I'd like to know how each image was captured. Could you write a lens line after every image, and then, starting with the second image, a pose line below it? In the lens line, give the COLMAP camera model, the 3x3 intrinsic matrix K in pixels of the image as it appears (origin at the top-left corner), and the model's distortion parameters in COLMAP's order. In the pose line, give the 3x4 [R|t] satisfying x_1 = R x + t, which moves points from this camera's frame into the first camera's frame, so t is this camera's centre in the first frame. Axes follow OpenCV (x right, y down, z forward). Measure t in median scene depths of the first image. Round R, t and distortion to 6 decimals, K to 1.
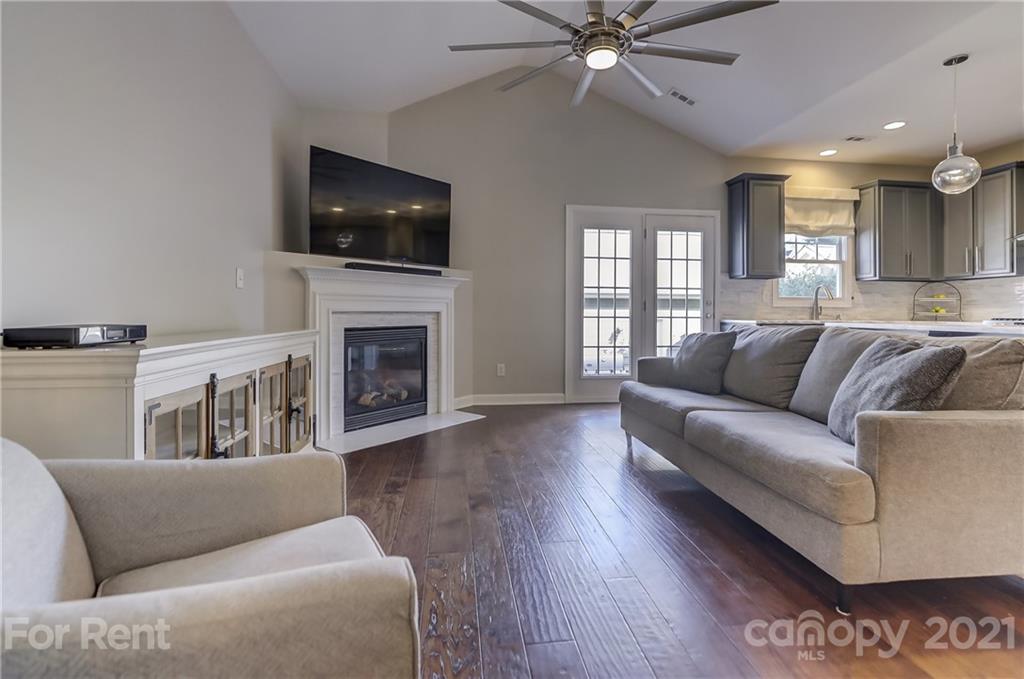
lens RADIAL K [[475.5, 0, 517.4], [0, 475.5, 307.5], [0, 0, 1]] dist [-0.012628, 0.004400]
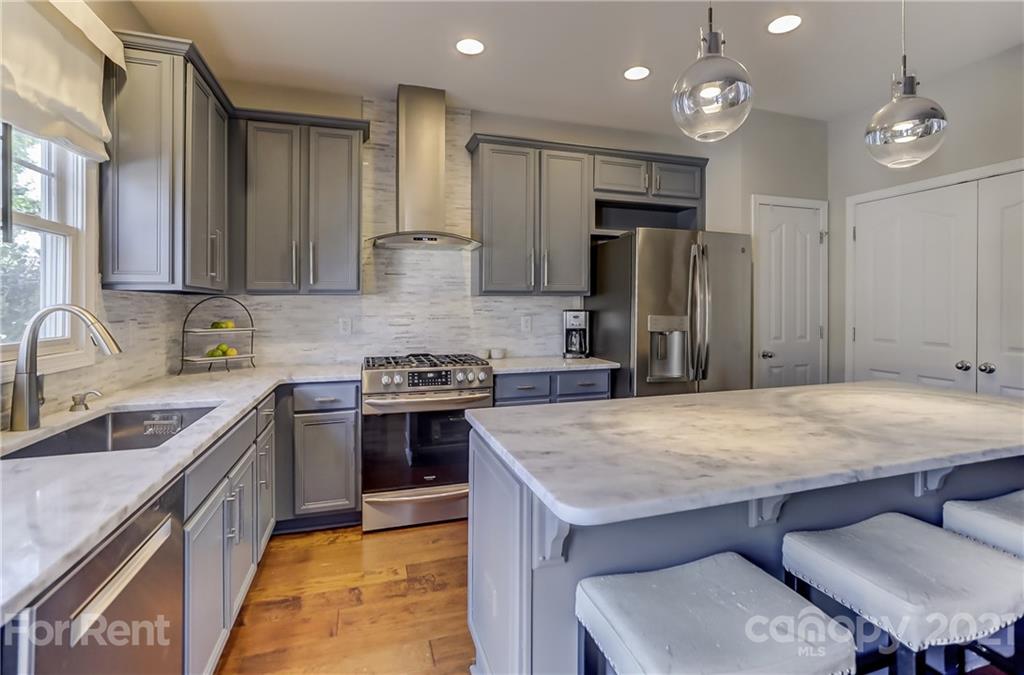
lens RADIAL K [[479.9, 0, 524.9], [0, 479.9, 301.6], [0, 0, 1]] dist [-0.025119, 0.008845]
pose [[-0.191503, 0.003107, 0.981487, 0.313417], [-0.010100, 0.999936, -0.005136, -0.050381], [-0.981440, -0.010897, -0.191459, 0.788705]]
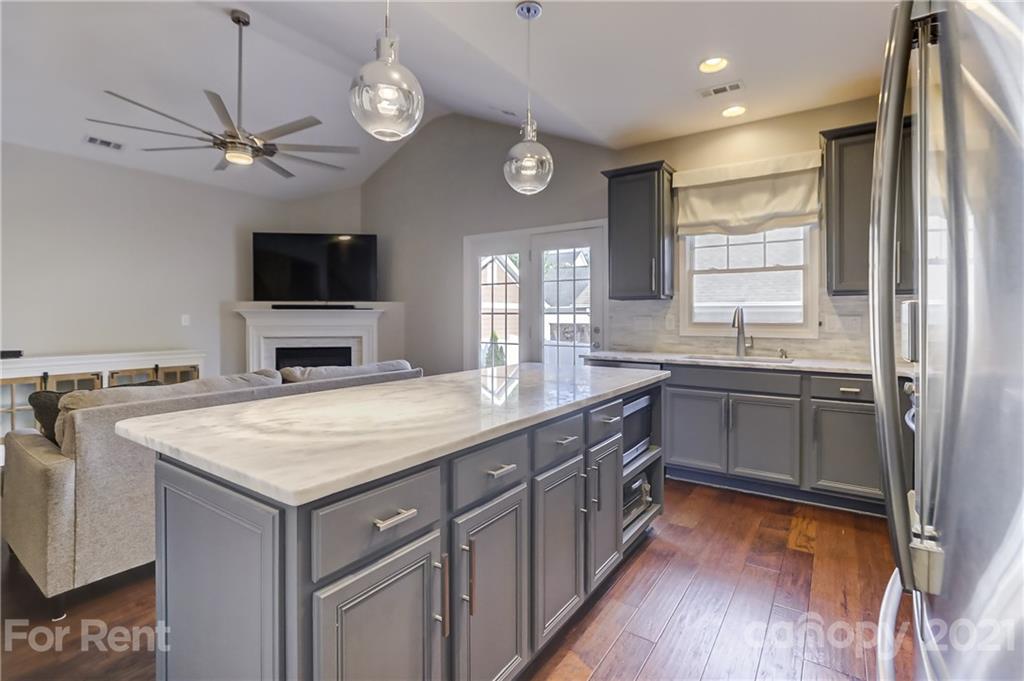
lens RADIAL K [[475.5, 0, 524.3], [0, 475.5, 313.2], [0, 0, 1]] dist [-0.012628, 0.004400]
pose [[0.748971, -0.012250, -0.662490, 0.869985], [0.009786, 0.999925, -0.007426, -0.034499], [0.662531, -0.000921, 0.749034, 0.286209]]
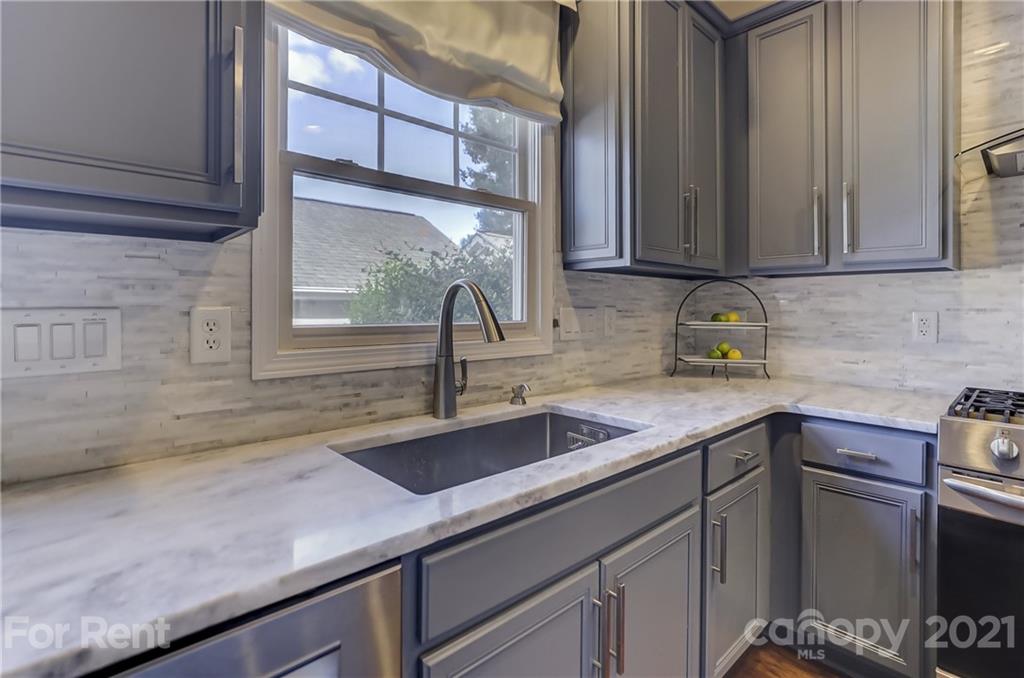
lens RADIAL K [[479.9, 0, 521.8], [0, 479.9, 308.4], [0, 0, 1]] dist [-0.025119, 0.008845]
pose [[0.814725, -0.004644, 0.579829, 0.527952], [-0.005558, 0.999859, 0.015818, -0.036662], [-0.579821, -0.016110, 0.814585, 0.786915]]
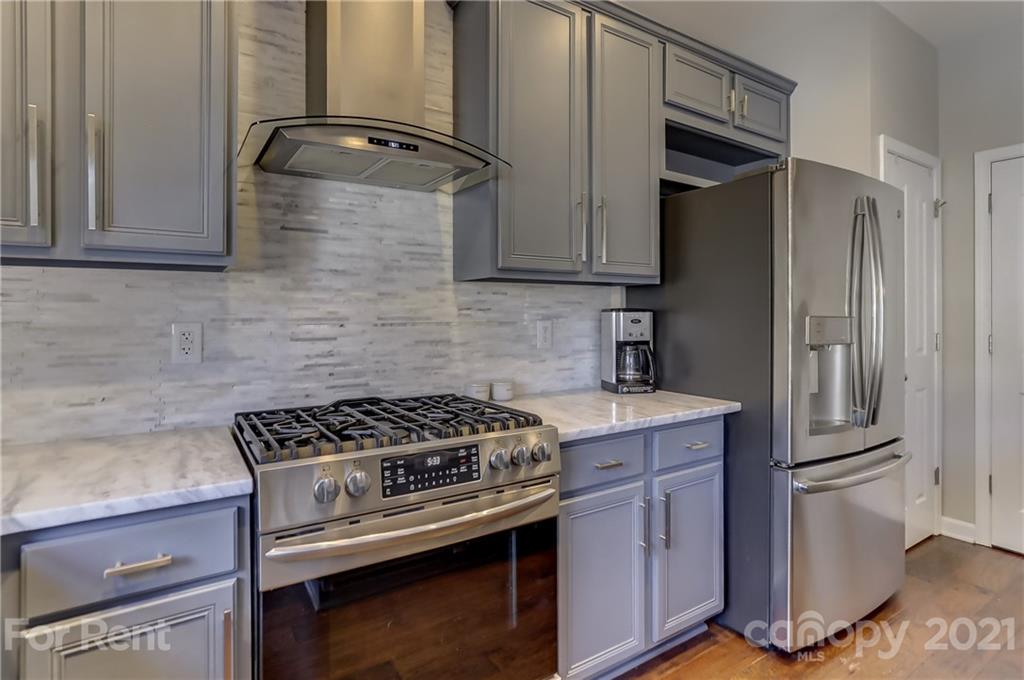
lens RADIAL K [[524.5, 0, 518.9], [0, 524.5, 309.6], [0, 0, 1]] dist [-0.013333, 0.003516]
pose [[-0.437393, 0.003247, 0.899265, 0.626050], [-0.010401, 0.999908, -0.008669, -0.037446], [-0.899210, -0.013145, -0.437319, 0.859071]]
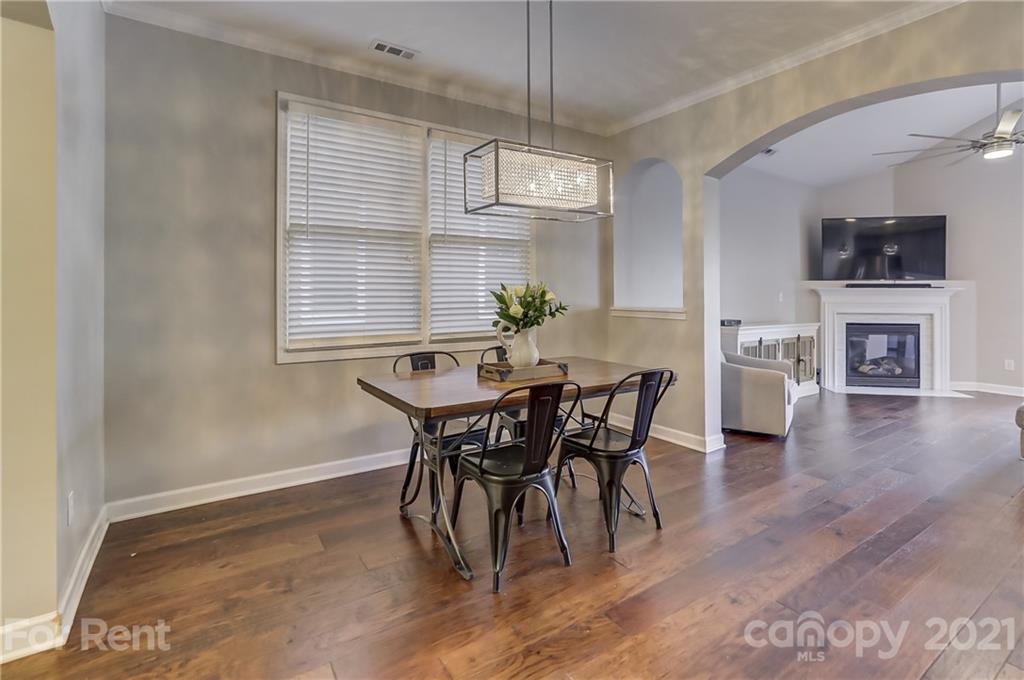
lens RADIAL K [[475.5, 0, 523.3], [0, 475.5, 290.5], [0, 0, 1]] dist [-0.012628, 0.004400]
pose [[0.447403, -0.016781, -0.894175, 0.439026], [0.007234, 0.999859, -0.015144, -0.038196], [0.894303, 0.000307, 0.447461, -0.537717]]
